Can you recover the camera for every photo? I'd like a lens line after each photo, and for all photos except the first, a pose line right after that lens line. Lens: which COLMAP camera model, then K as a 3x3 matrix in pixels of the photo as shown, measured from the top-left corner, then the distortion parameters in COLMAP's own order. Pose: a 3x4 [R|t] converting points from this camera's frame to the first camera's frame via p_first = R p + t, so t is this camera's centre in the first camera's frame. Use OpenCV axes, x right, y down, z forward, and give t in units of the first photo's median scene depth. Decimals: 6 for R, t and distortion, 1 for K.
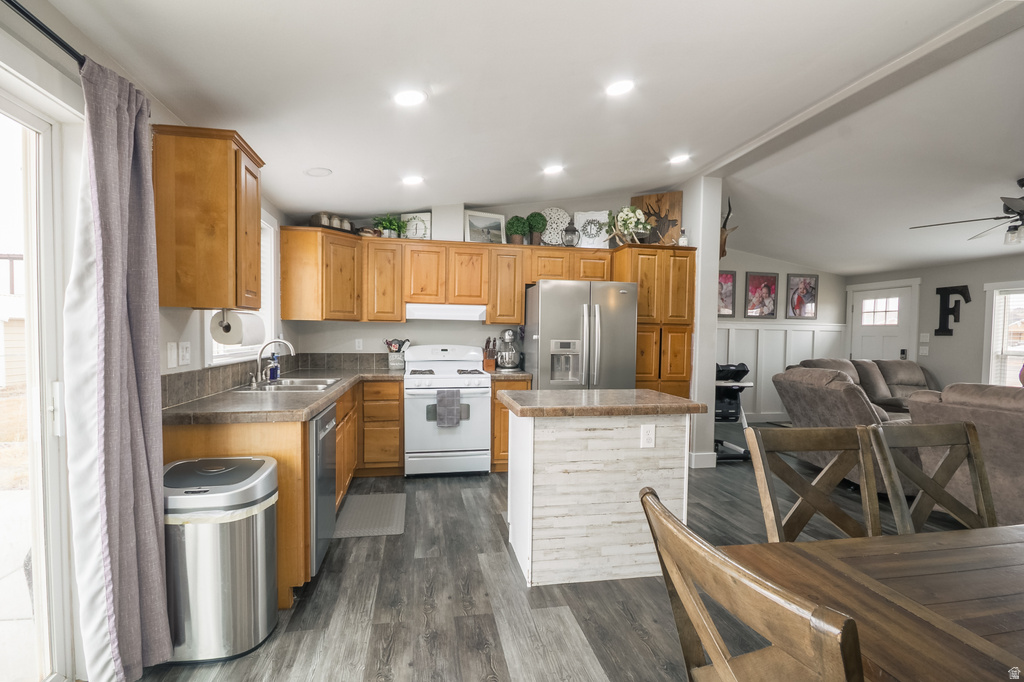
lens RADIAL K [[490.5, 0, 513.1], [0, 490.5, 353.3], [0, 0, 1]] dist [-0.004361, -0.001269]
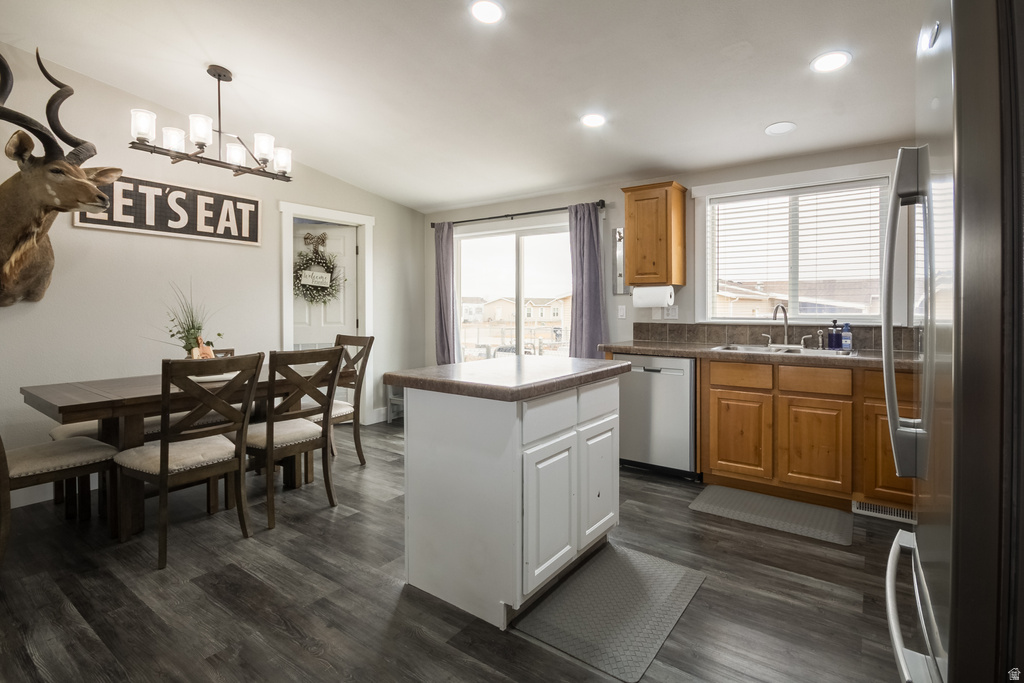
lens RADIAL K [[490.5, 0, 522.1], [0, 490.5, 311.1], [0, 0, 1]] dist [-0.004361, -0.001269]
pose [[-0.720330, -0.009436, -0.693567, 0.444380], [-0.037443, 0.998979, 0.025297, -0.014295], [0.692620, 0.044191, -0.719948, 0.967661]]
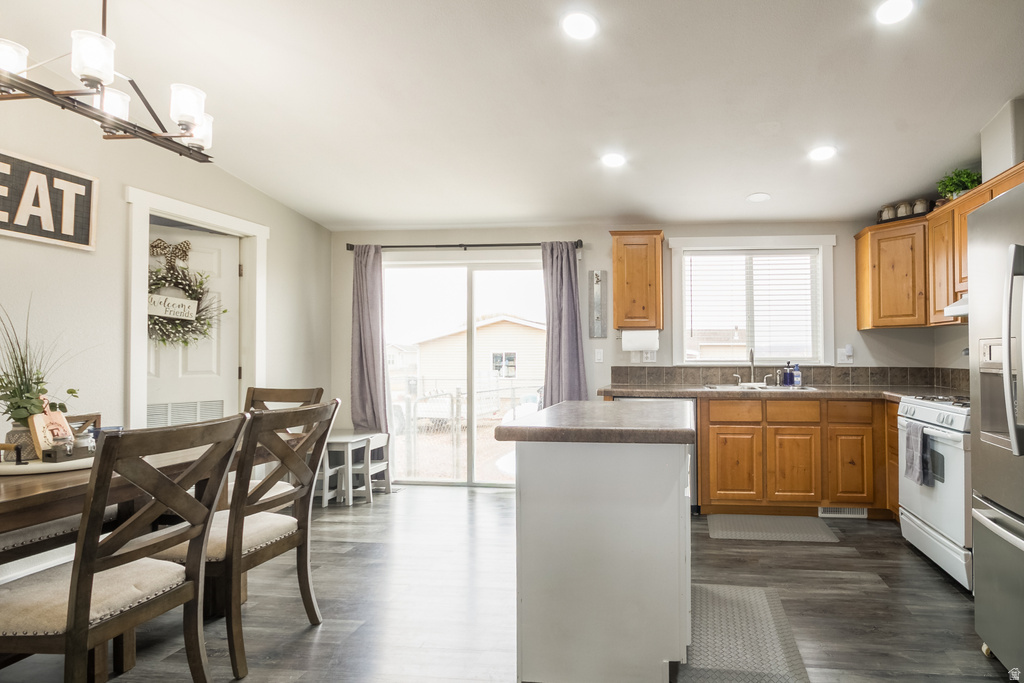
lens RADIAL K [[509.5, 0, 647.1], [0, 509.5, 349.1], [0, 0, 1]] dist [-0.004944, -0.001303]
pose [[-0.270669, -0.024660, -0.962357, 0.553160], [-0.041800, 0.999030, -0.013843, 0.000701], [0.961765, 0.036480, -0.271437, 0.773095]]
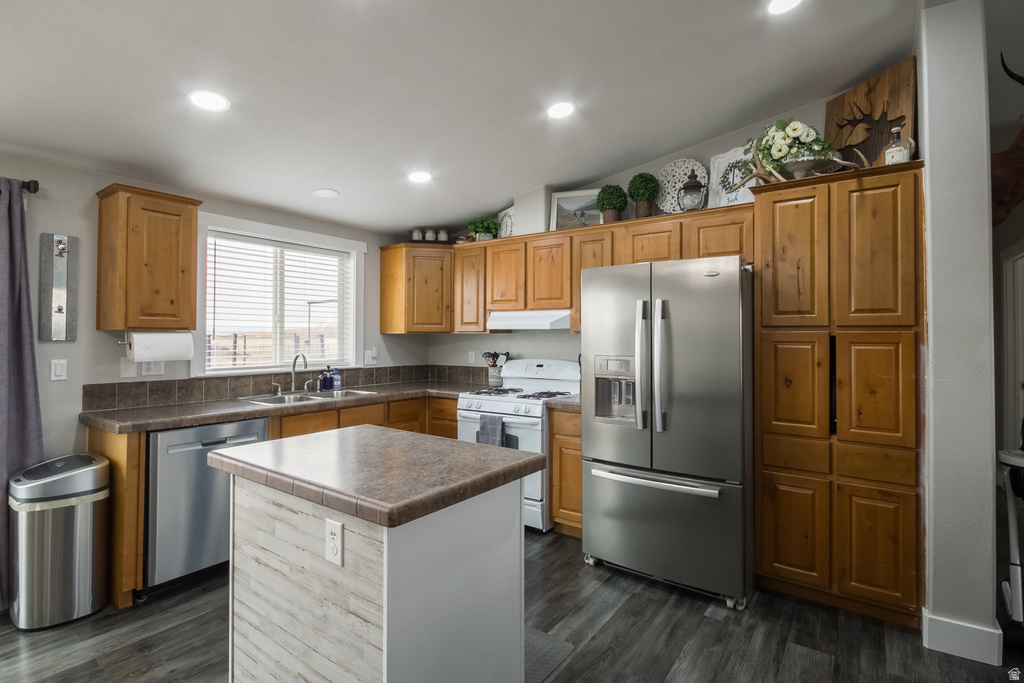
lens RADIAL K [[490.5, 0, 521.4], [0, 490.5, 330.6], [0, 0, 1]] dist [-0.004361, -0.001269]
pose [[0.692614, -0.023186, -0.720935, 0.455594], [-0.020346, 0.998458, -0.051658, -0.023226], [0.721021, 0.050447, 0.691074, 0.424708]]
